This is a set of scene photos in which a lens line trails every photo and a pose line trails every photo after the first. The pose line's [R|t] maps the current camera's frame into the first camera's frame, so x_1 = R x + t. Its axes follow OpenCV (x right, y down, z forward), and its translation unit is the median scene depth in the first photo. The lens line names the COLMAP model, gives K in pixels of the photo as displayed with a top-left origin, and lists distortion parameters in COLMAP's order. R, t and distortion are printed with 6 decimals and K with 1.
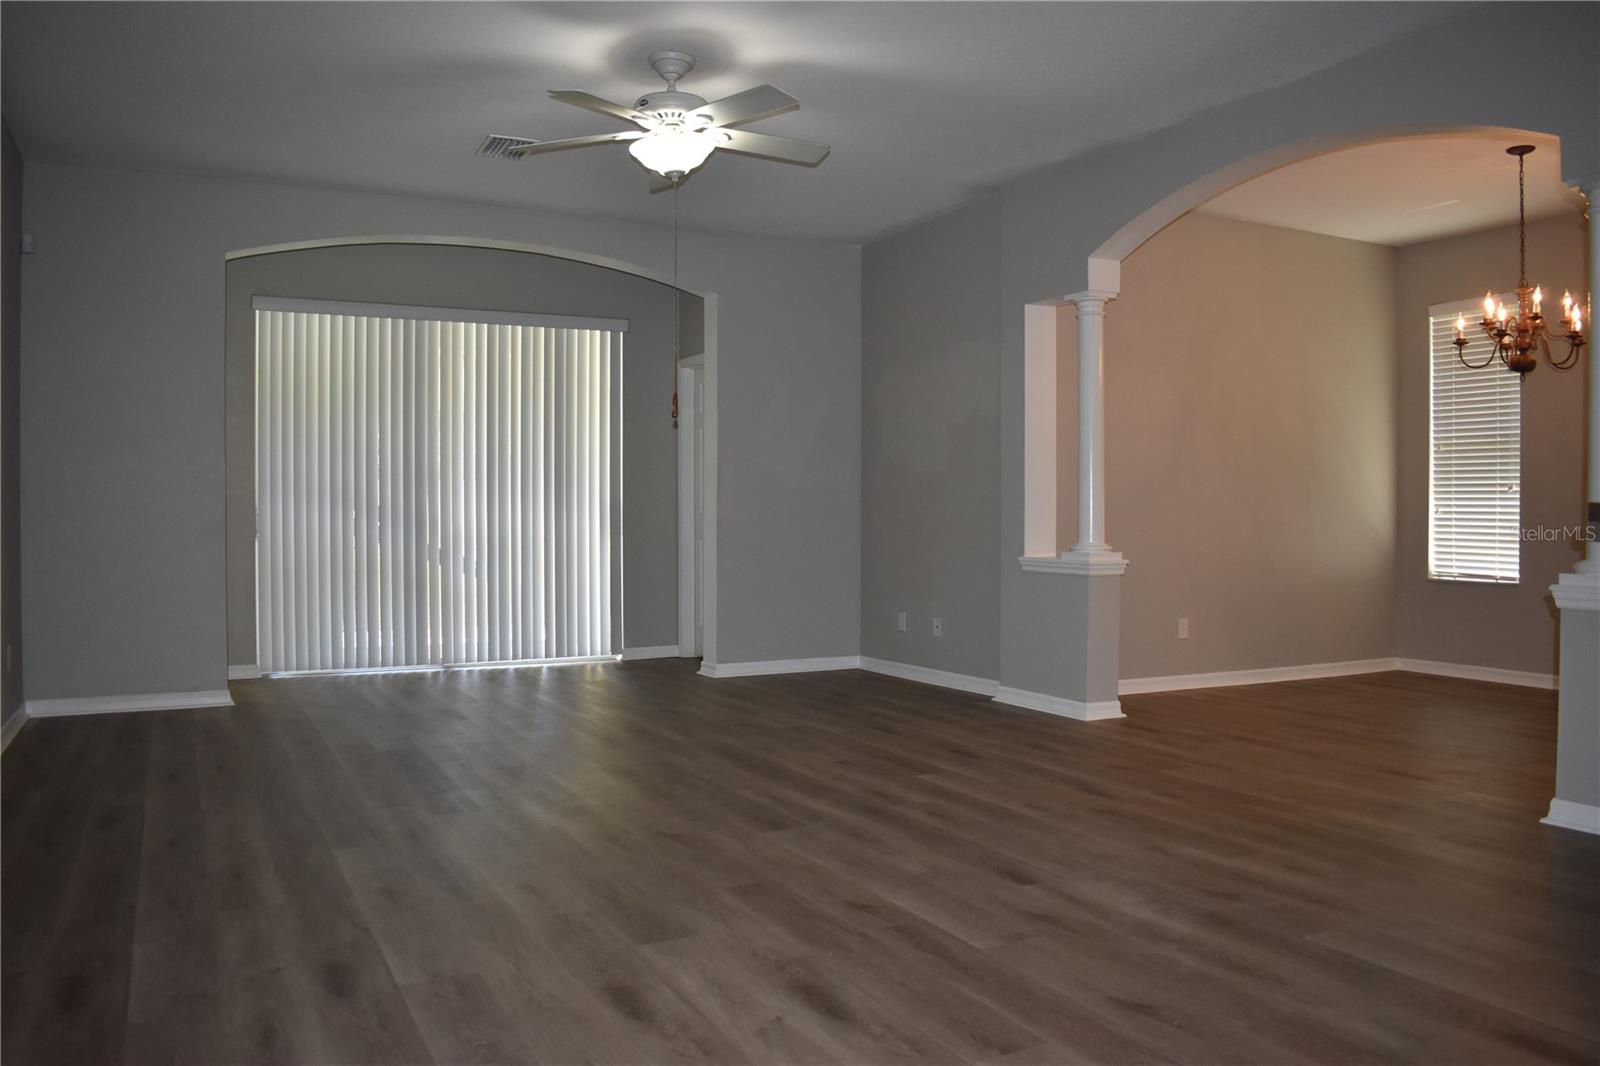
lens RADIAL K [[1256.0, 0, 820.6], [0, 1256.0, 527.9], [0, 0, 1]] dist [-0.098403, 0.017741]
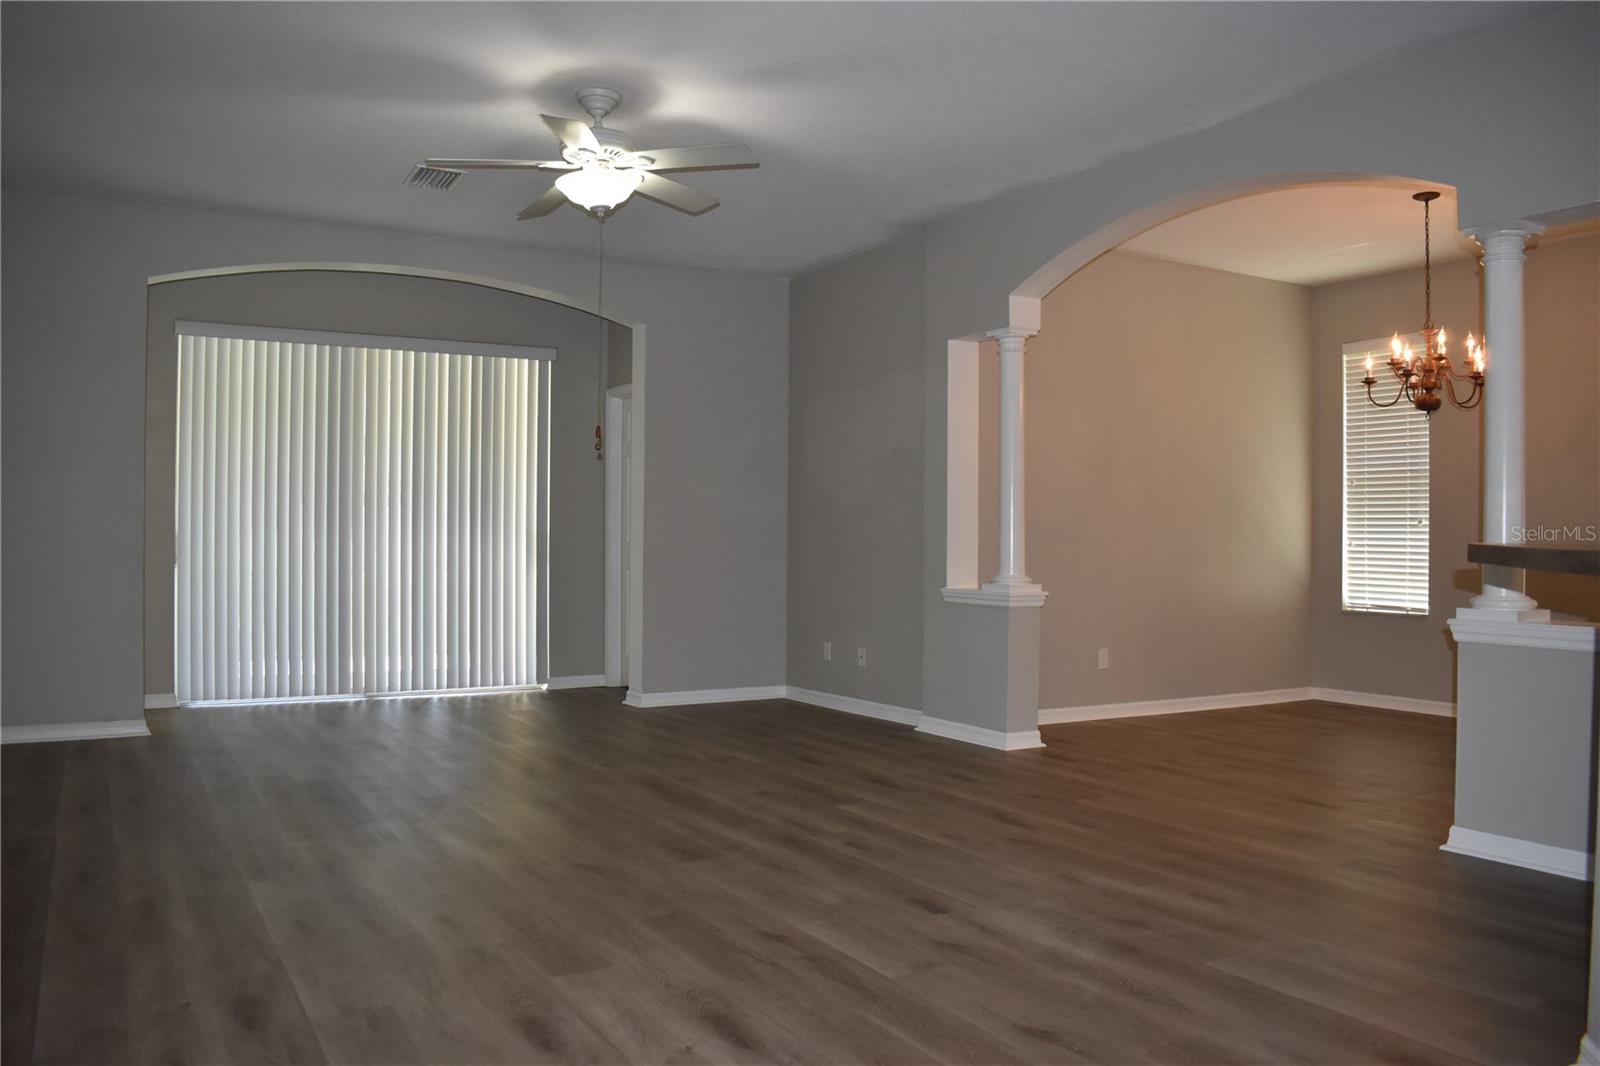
lens RADIAL K [[1256.0, 0, 820.7], [0, 1256.0, 530.0], [0, 0, 1]] dist [-0.098403, 0.017741]
pose [[0.998607, 0.005717, 0.052450, 0.007695], [-0.004664, 0.999786, -0.020162, -0.003289], [-0.052554, 0.019889, 0.998420, -0.009272]]
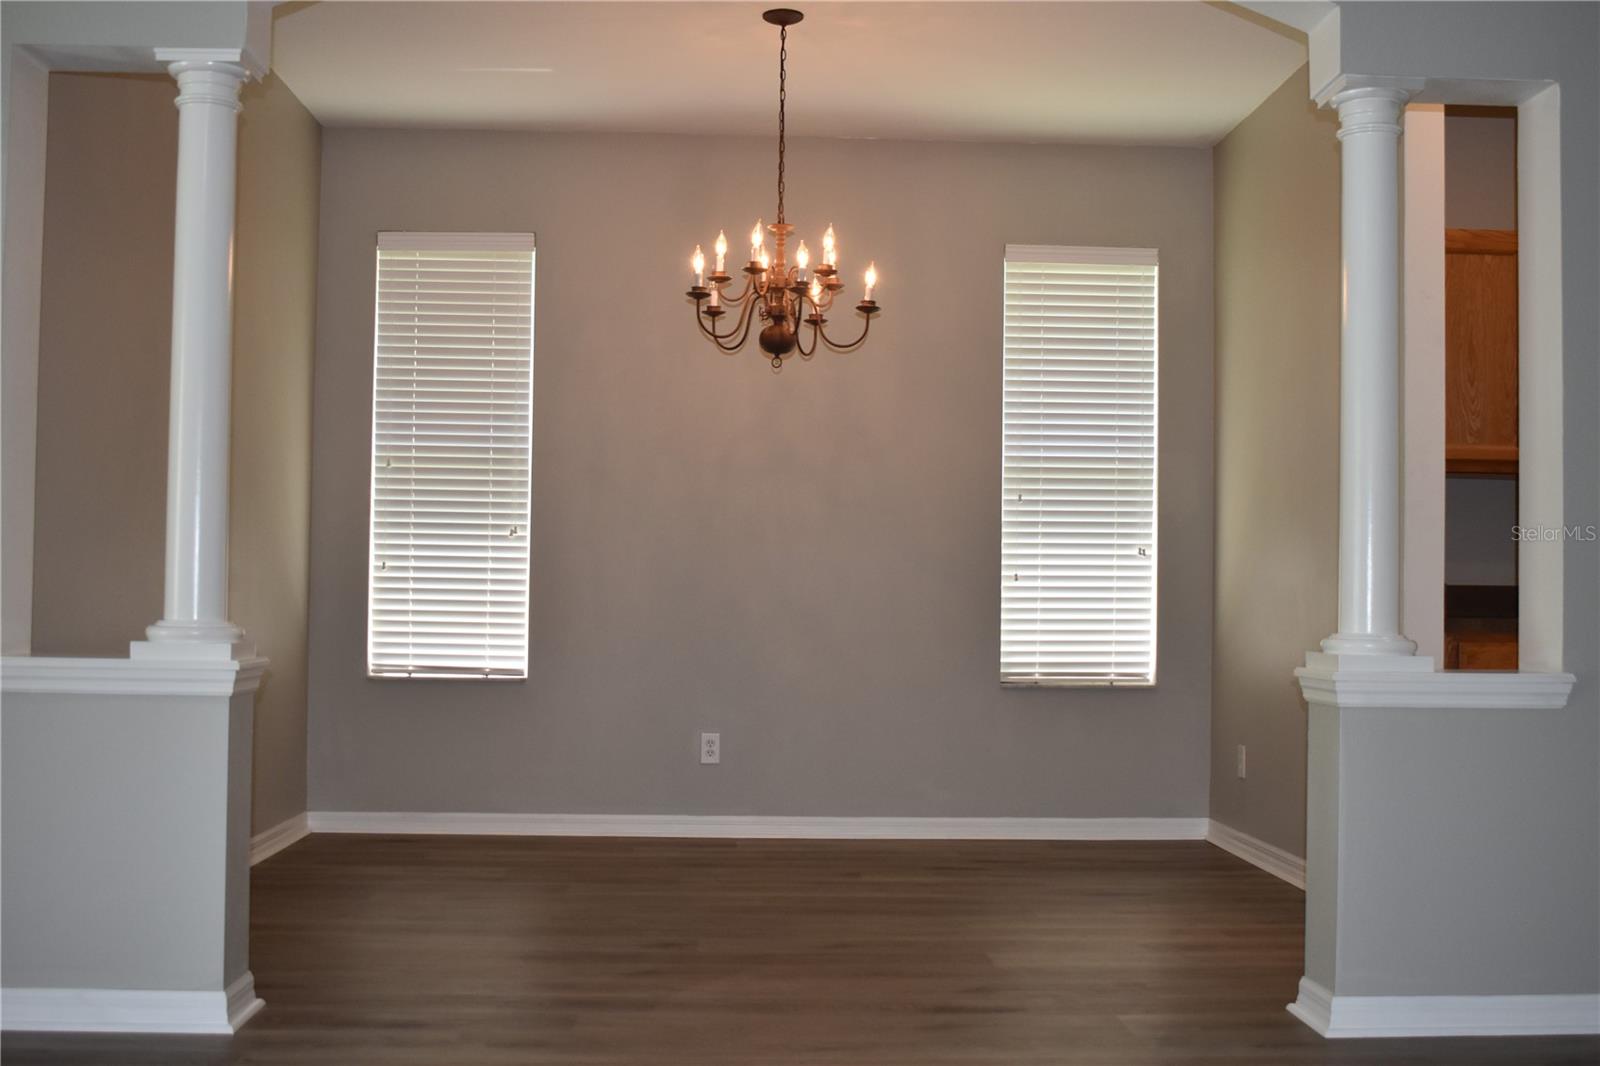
lens RADIAL K [[1753.6, 0, 812.4], [0, 1753.6, 533.1], [0, 0, 1]] dist [-0.069776, 0.000000]
pose [[0.420396, 0.031500, 0.906794, -0.247974], [0.006405, 0.999269, -0.037681, 0.005002], [-0.907318, 0.021649, 0.419887, 0.541704]]
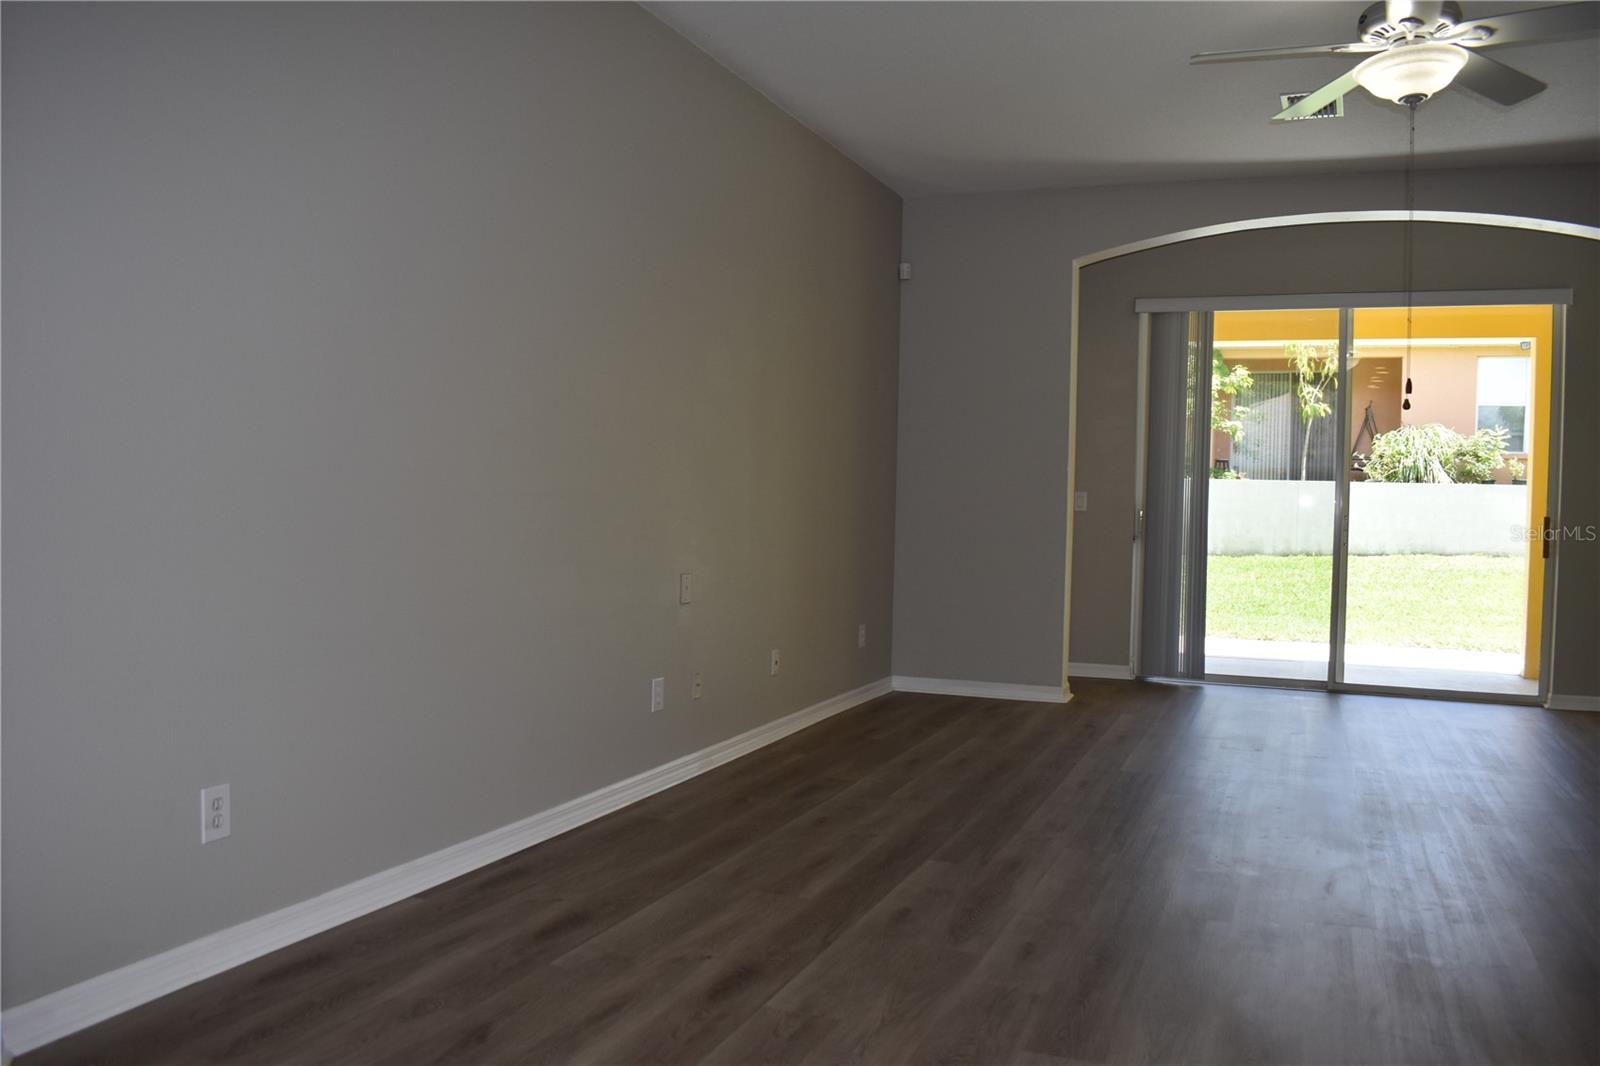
lens RADIAL K [[1256.0, 0, 793.2], [0, 1256.0, 538.9], [0, 0, 1]] dist [-0.098403, 0.017741]
pose [[0.639632, 0.040357, -0.767621, 0.176441], [-0.034015, 0.999129, 0.024185, -0.009624], [0.767928, 0.010641, 0.640448, 0.165050]]
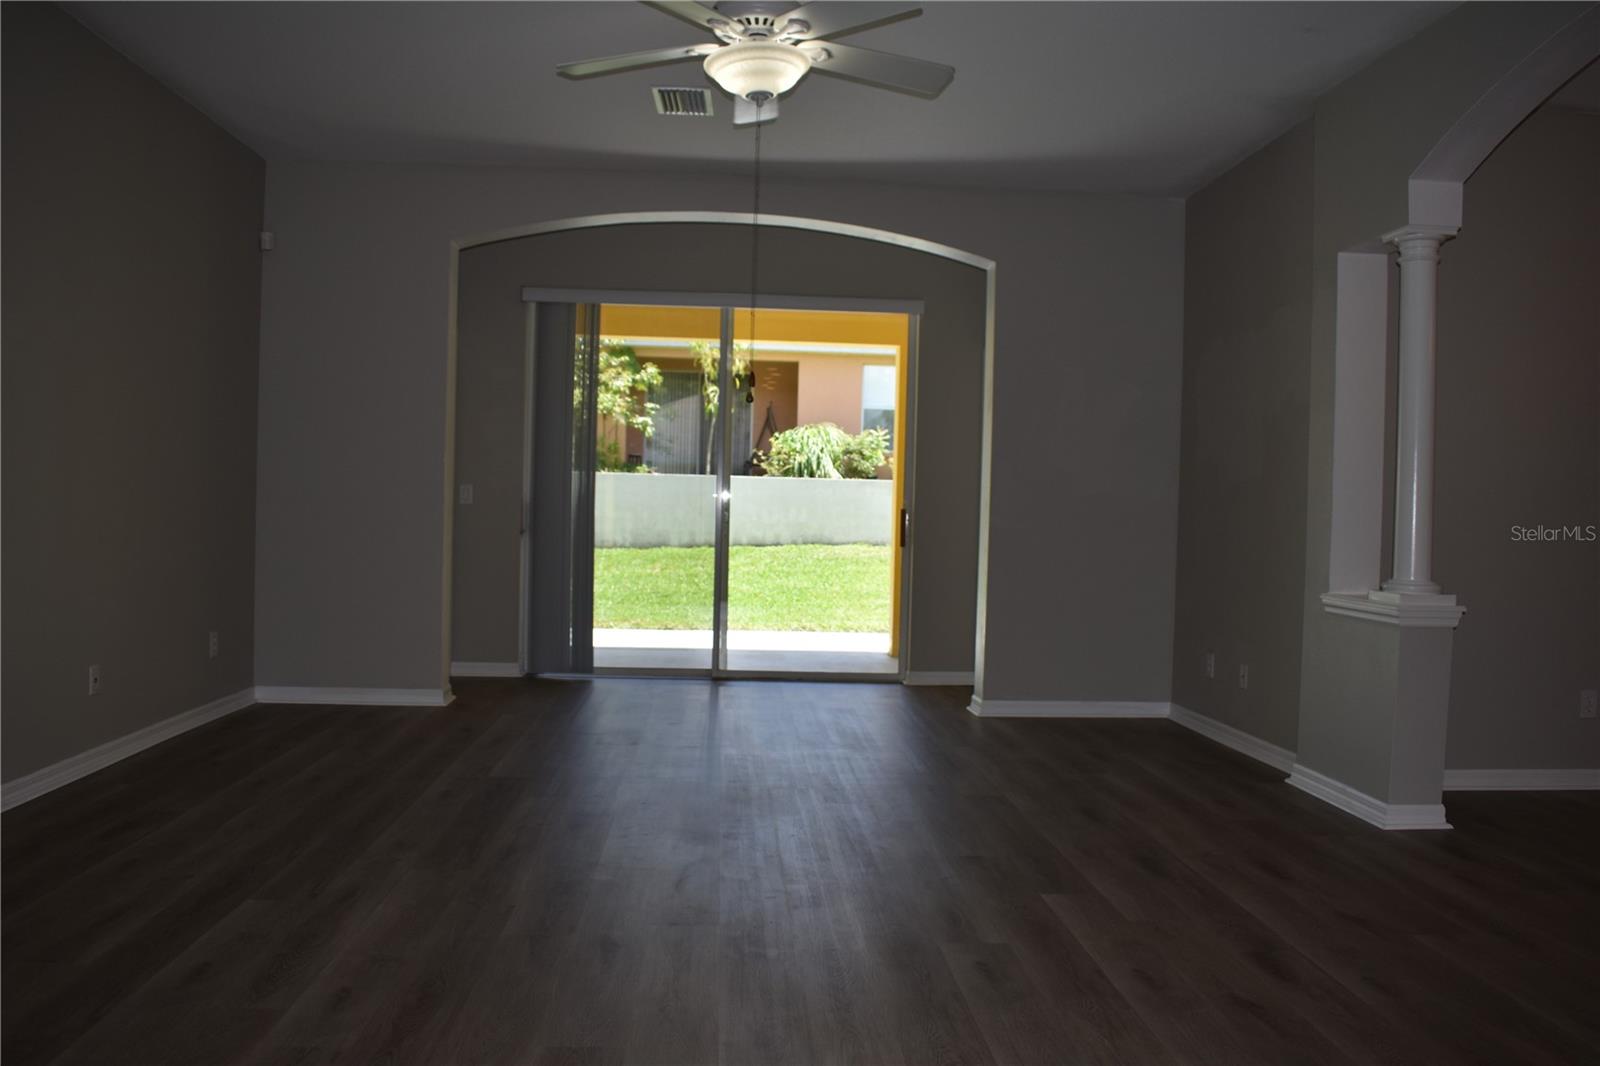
lens RADIAL K [[1256.0, 0, 811.2], [0, 1256.0, 529.0], [0, 0, 1]] dist [-0.098403, 0.017741]
pose [[0.915485, 0.031087, -0.401150, 0.184441], [-0.031499, 0.999488, 0.005572, -0.010309], [0.401118, 0.007535, 0.915995, 0.222695]]
